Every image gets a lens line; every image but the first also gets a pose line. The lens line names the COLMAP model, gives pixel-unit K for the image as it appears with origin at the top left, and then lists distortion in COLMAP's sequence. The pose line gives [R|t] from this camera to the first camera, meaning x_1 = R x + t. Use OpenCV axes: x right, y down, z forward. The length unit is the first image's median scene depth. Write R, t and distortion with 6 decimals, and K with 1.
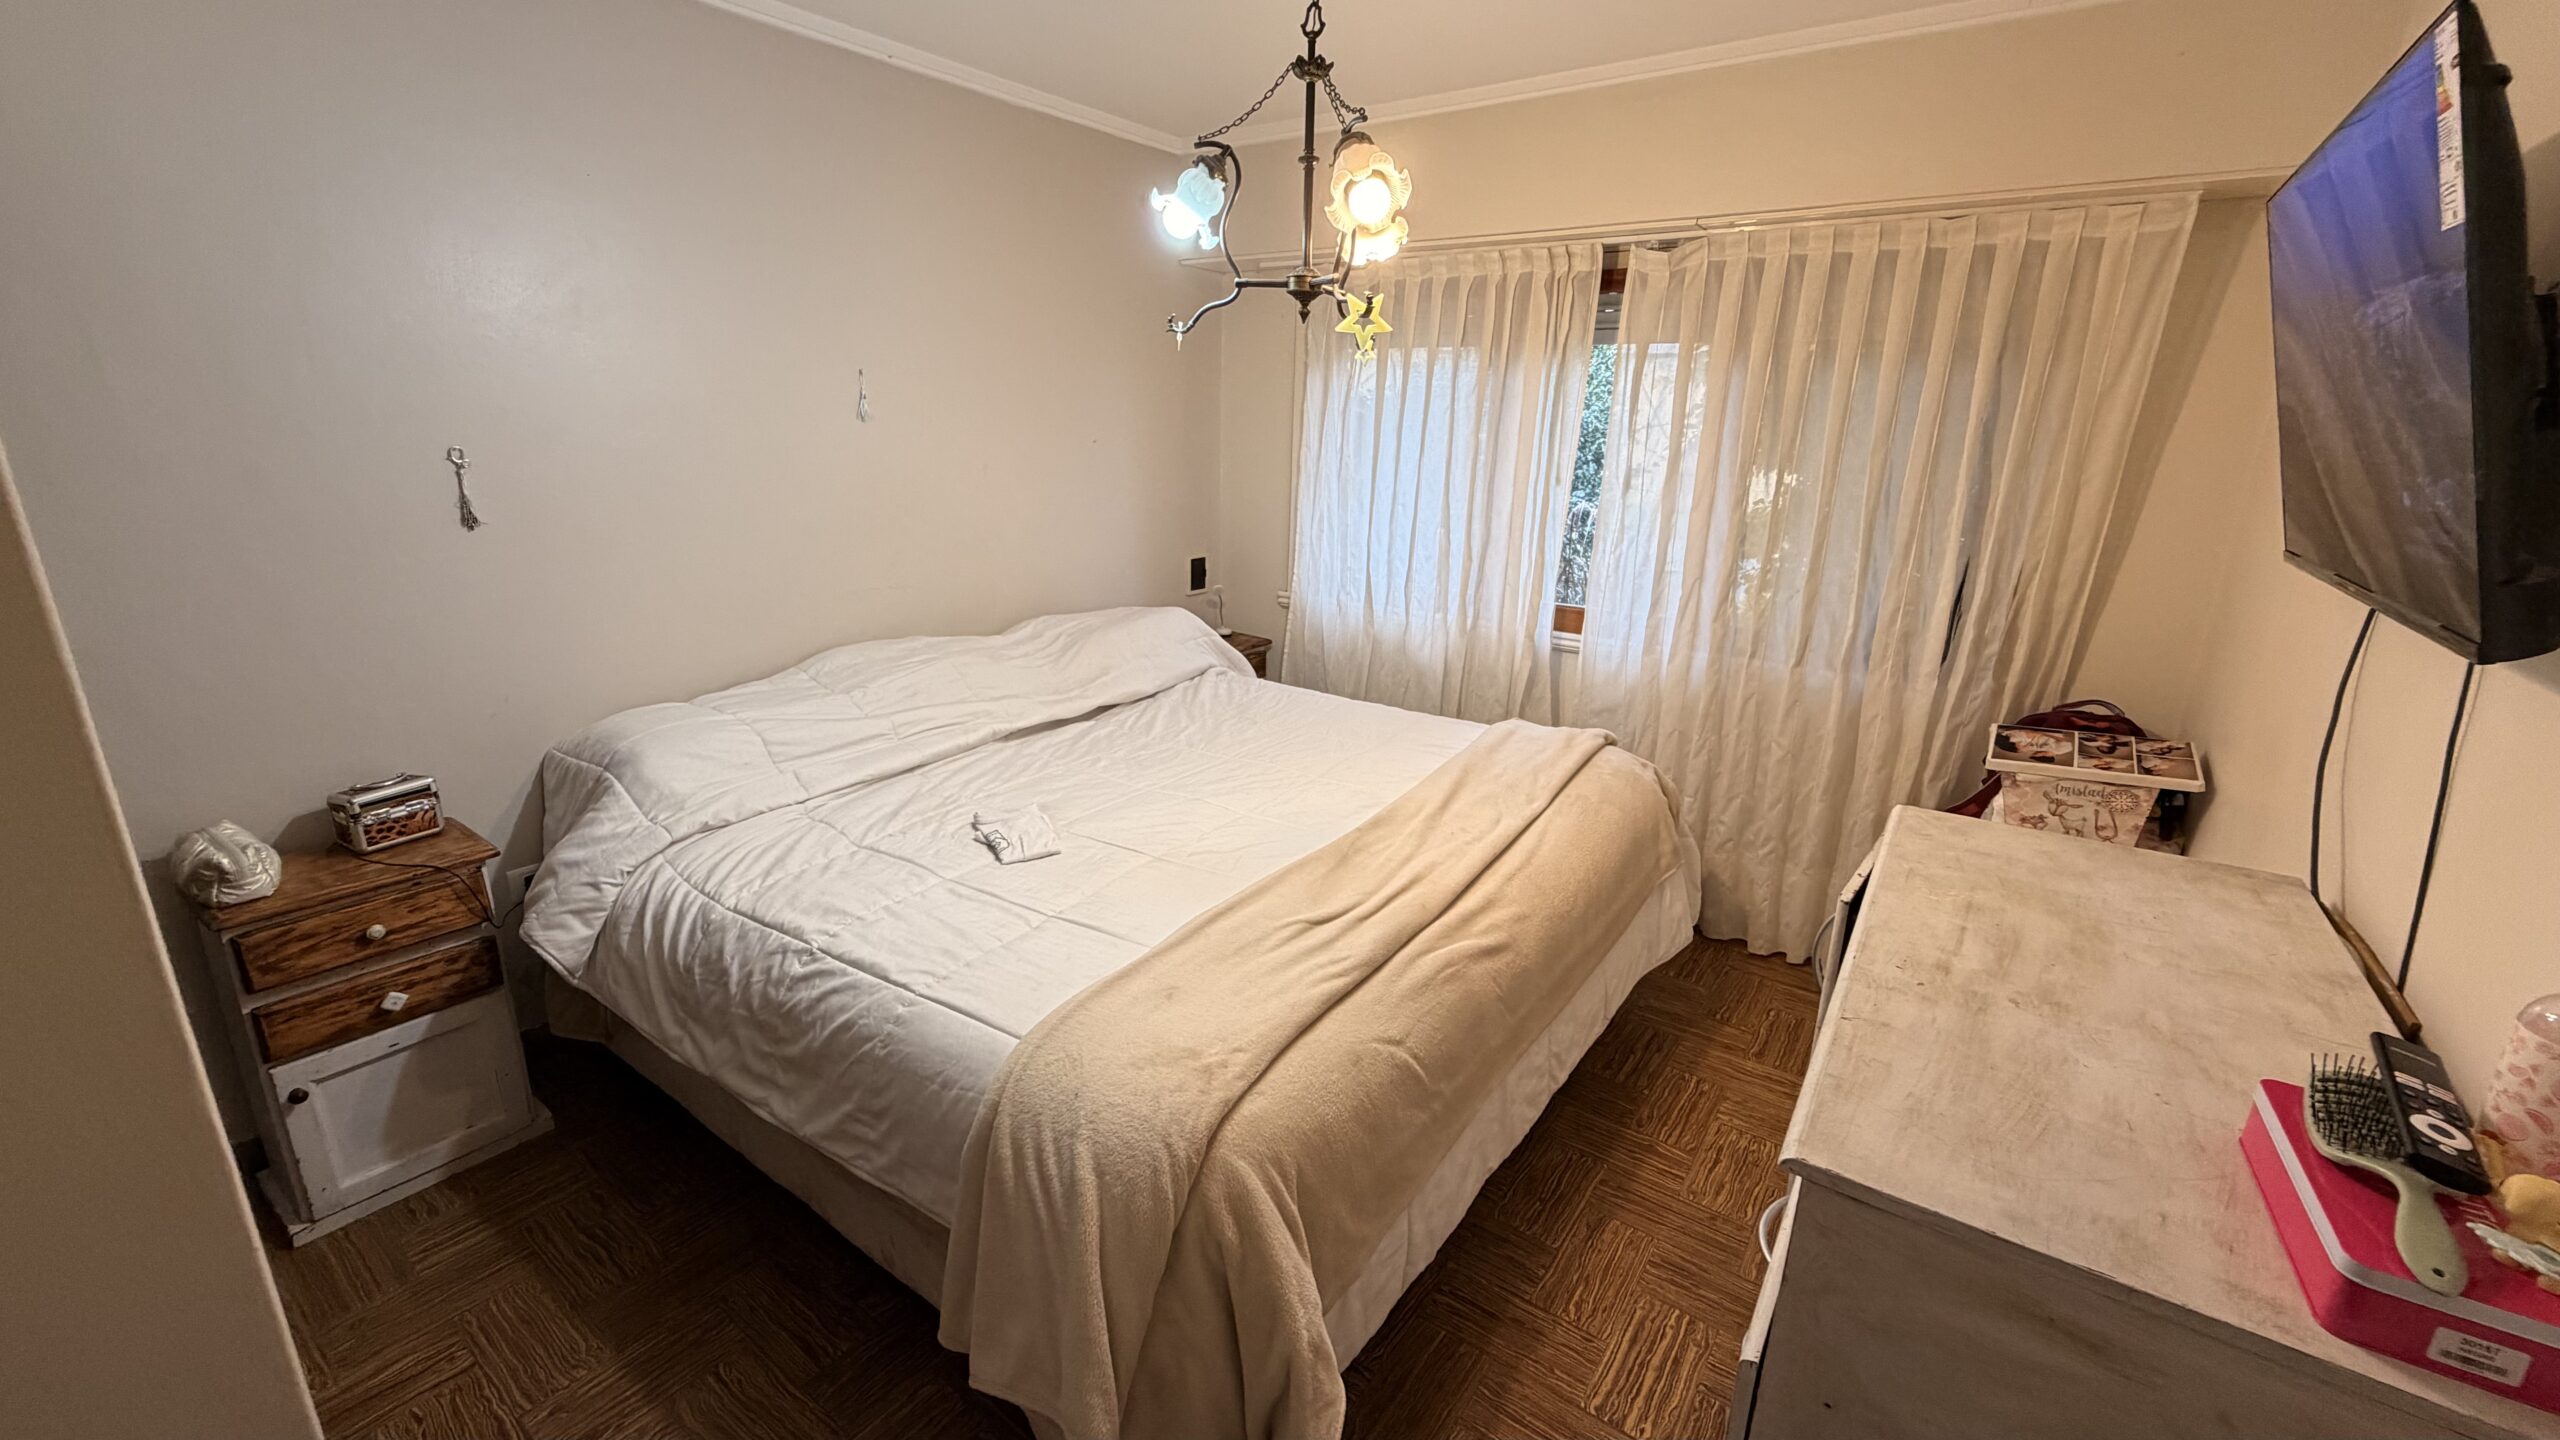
lens RADIAL K [[1023.2, 0, 1269.7], [0, 1023.2, 718.9], [0, 0, 1]] dist [-0.000240, -0.000563]
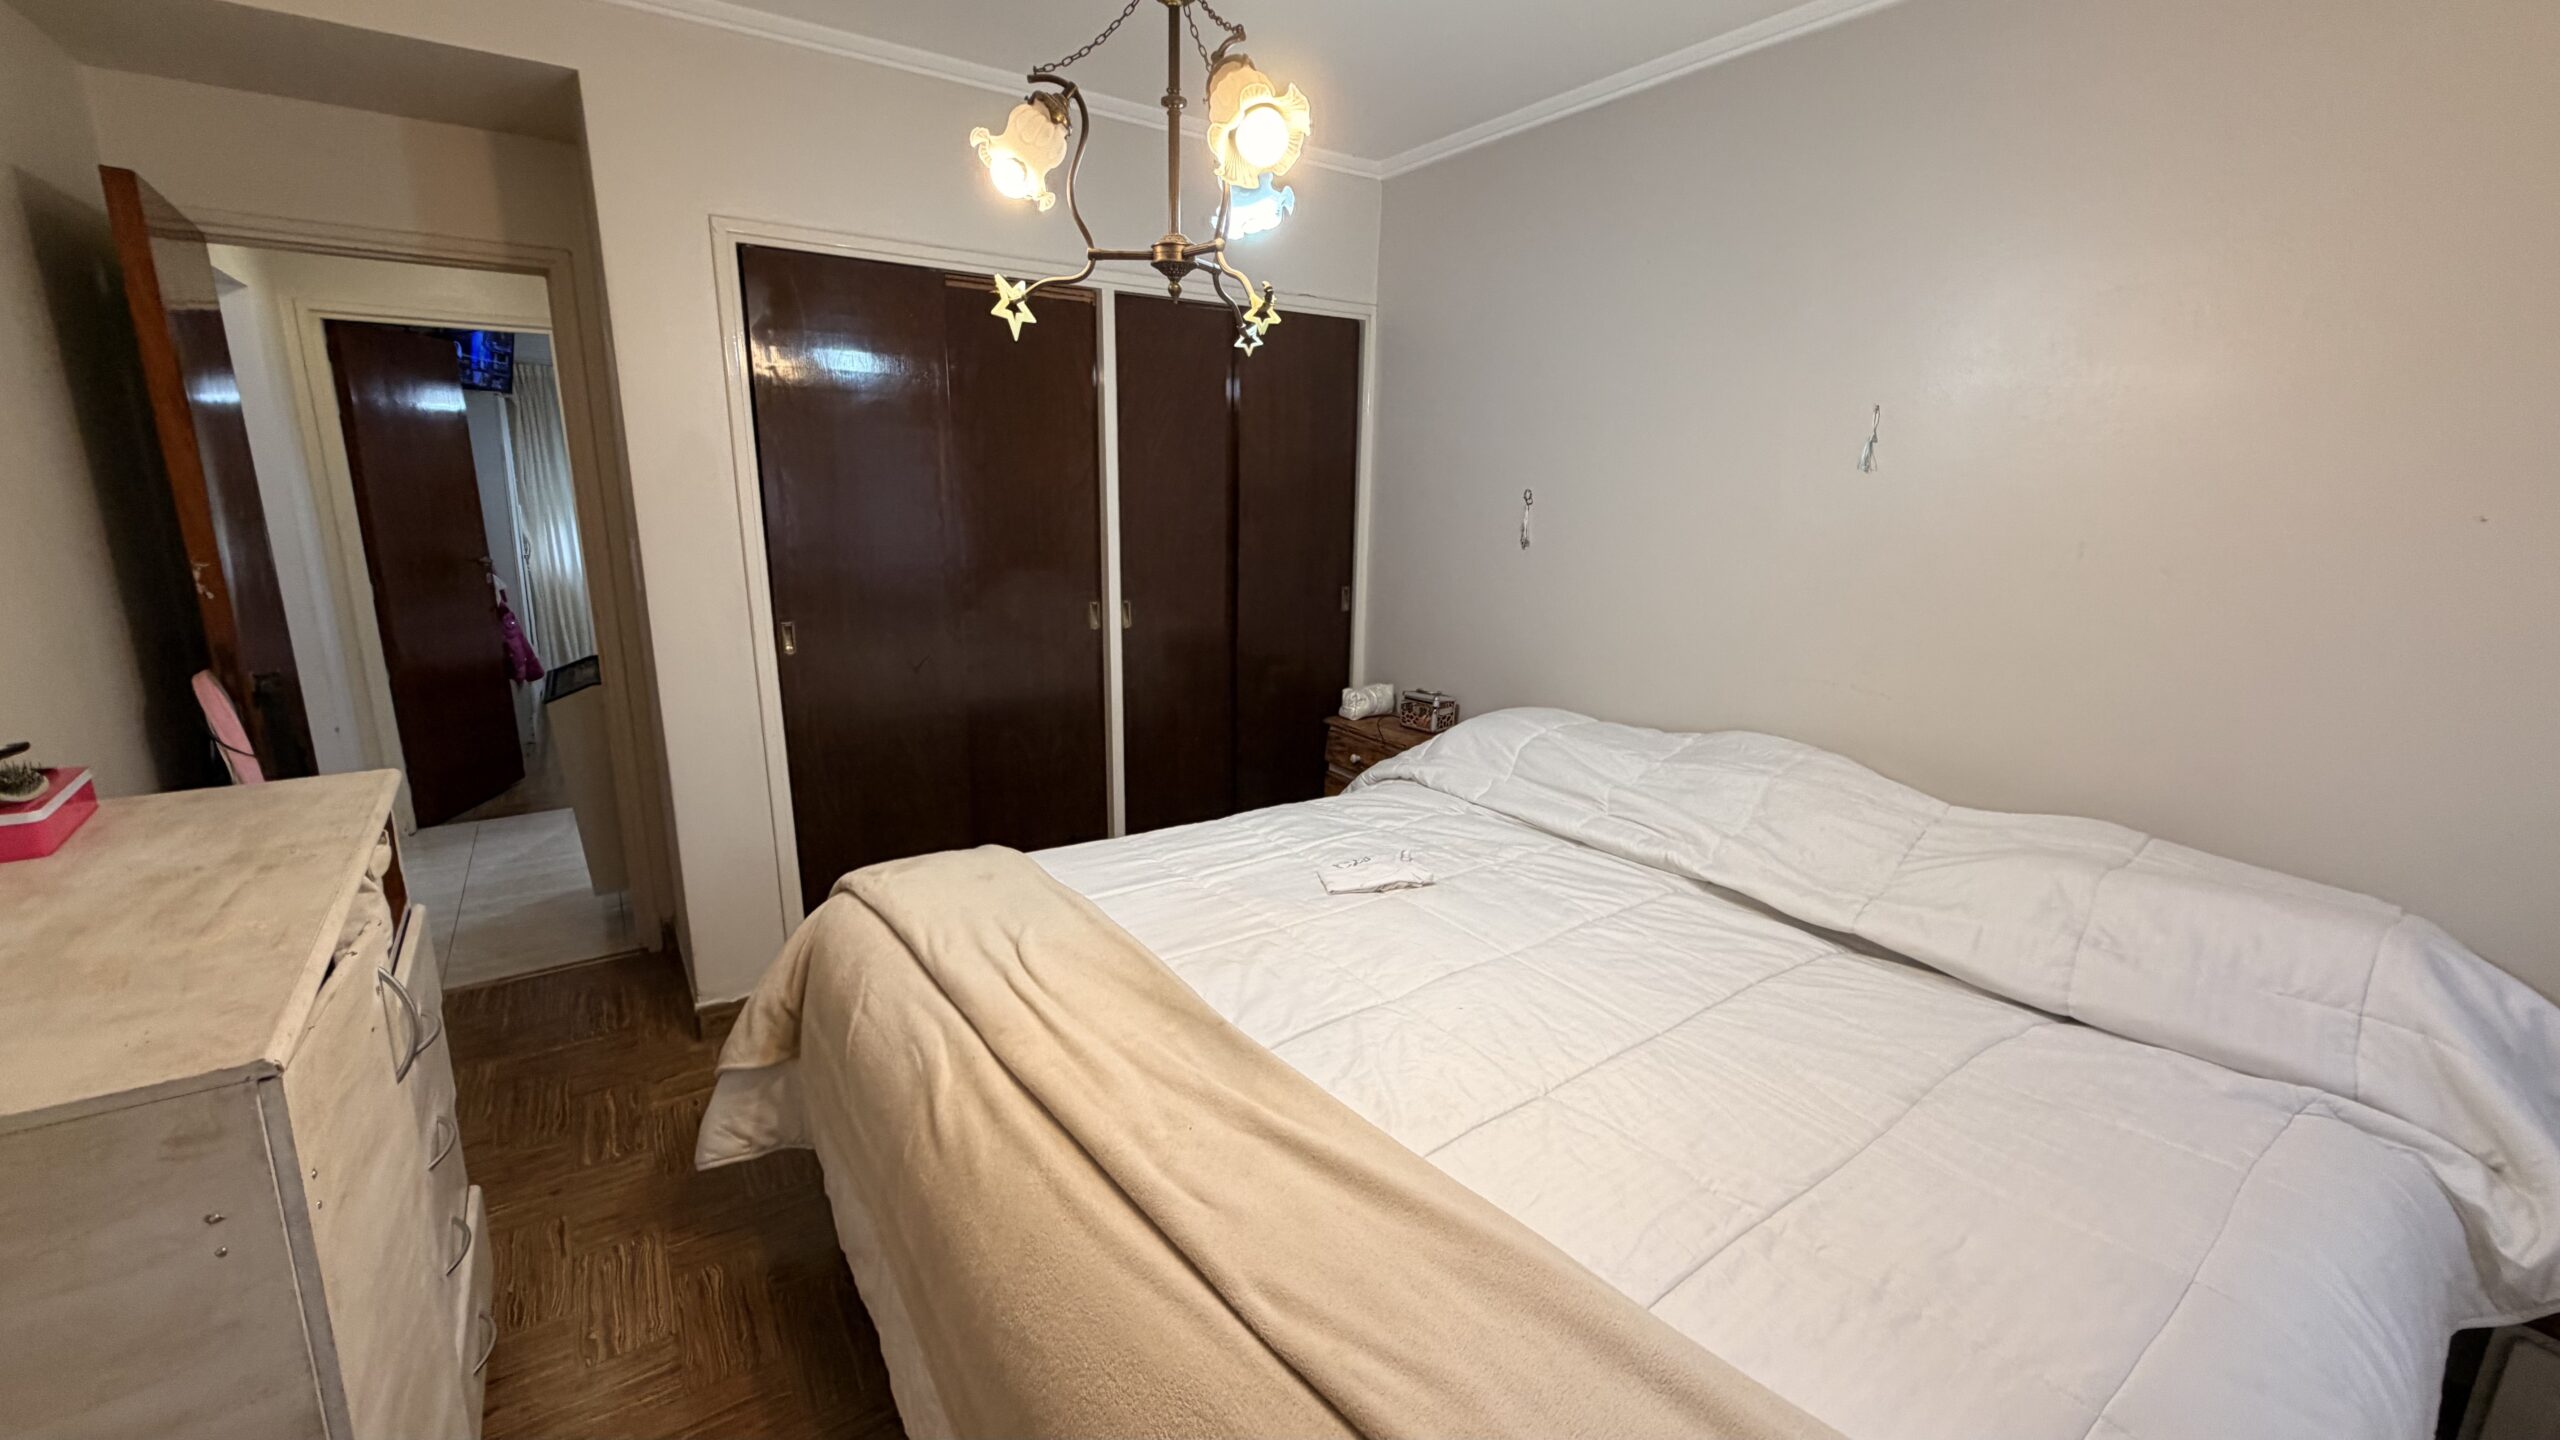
lens RADIAL K [[1023.2, 0, 1269.7], [0, 1023.2, 718.9], [0, 0, 1]] dist [-0.000240, -0.000563]
pose [[-0.341778, 0.187208, -0.920946, 0.840261], [-0.295372, 0.908899, 0.294376, -0.357178], [0.892157, 0.372633, -0.255346, 1.441641]]
